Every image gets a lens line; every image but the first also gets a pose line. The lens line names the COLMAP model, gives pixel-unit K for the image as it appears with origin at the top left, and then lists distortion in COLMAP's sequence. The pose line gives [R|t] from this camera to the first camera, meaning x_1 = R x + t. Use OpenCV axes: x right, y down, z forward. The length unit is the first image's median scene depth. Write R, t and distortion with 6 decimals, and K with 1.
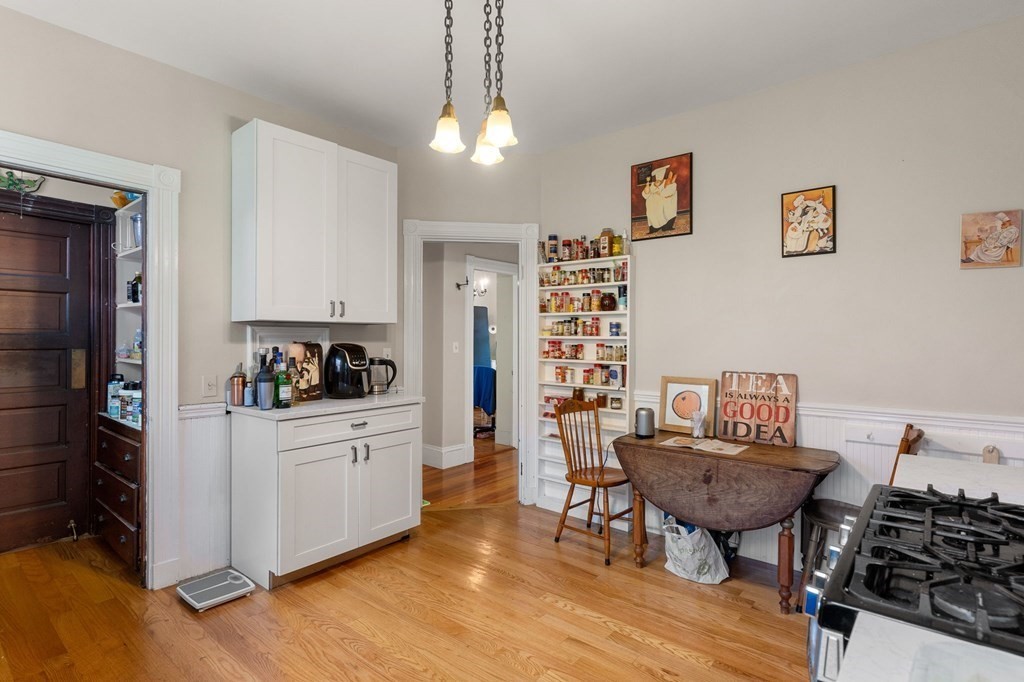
lens RADIAL K [[507.2, 0, 513.8], [0, 507.2, 336.8], [0, 0, 1]] dist [-0.000062, -0.000038]
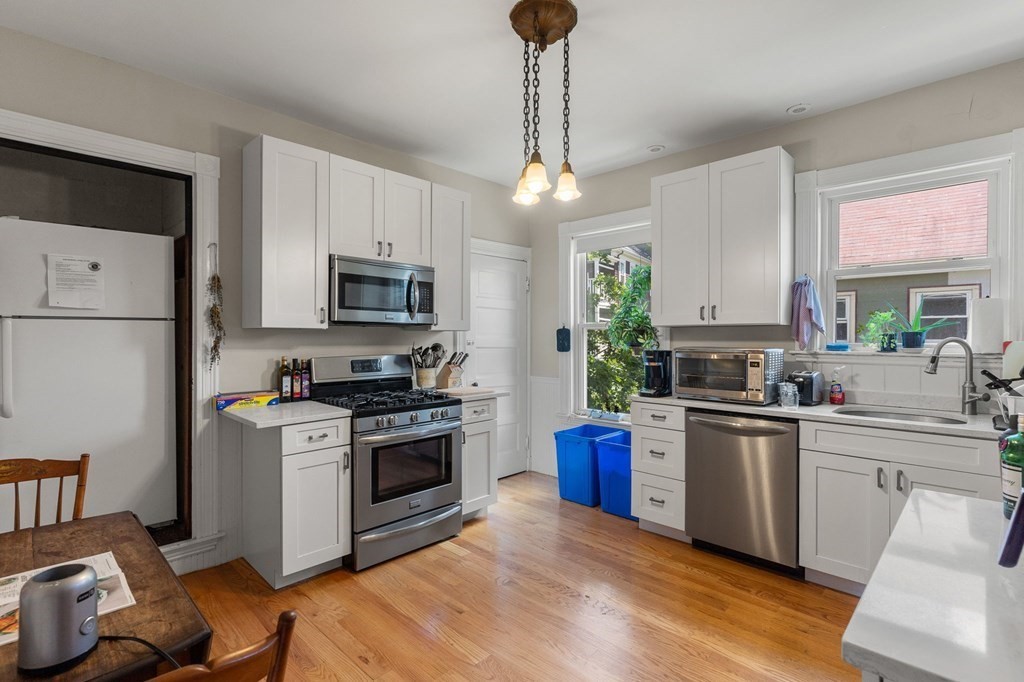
lens RADIAL K [[507.2, 0, 513.8], [0, 507.2, 336.8], [0, 0, 1]] dist [-0.000062, -0.000038]
pose [[-0.995520, -0.002084, 0.094530, -0.069002], [-0.002175, 0.999997, -0.000854, -0.011419], [-0.094528, -0.001056, -0.995522, 1.338483]]
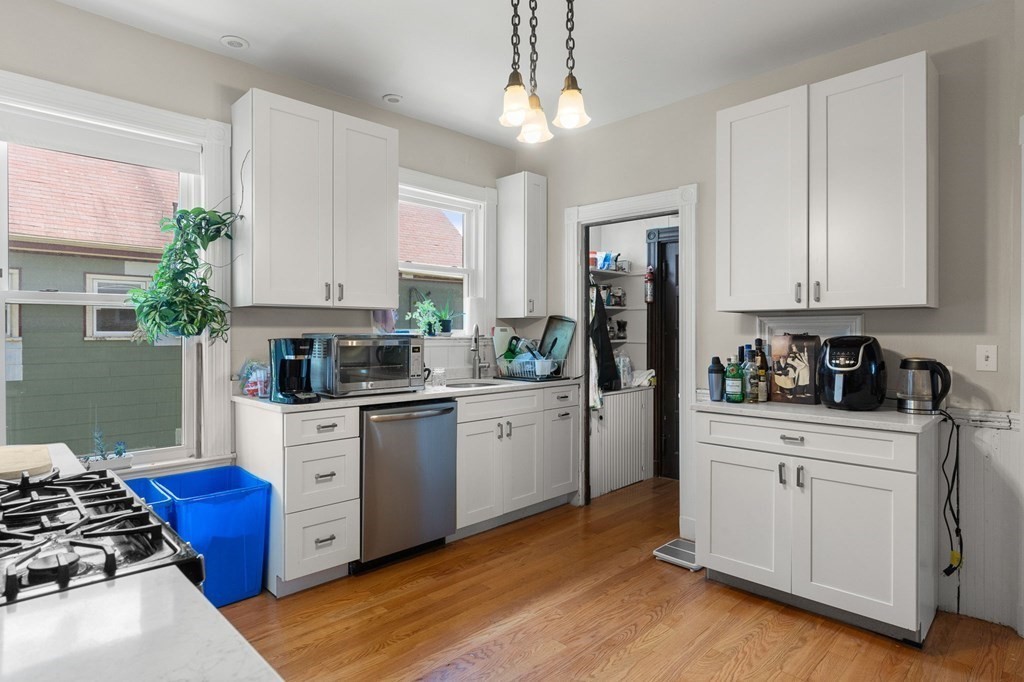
lens RADIAL K [[566.0, 0, 513.6], [0, 566.0, 334.3], [0, 0, 1]] dist [-0.005528, -0.001098]
pose [[-0.091719, 0.000741, -0.995785, 0.584383], [0.001382, 0.999999, 0.000617, 0.010009], [0.995784, -0.001320, -0.091720, 0.625157]]
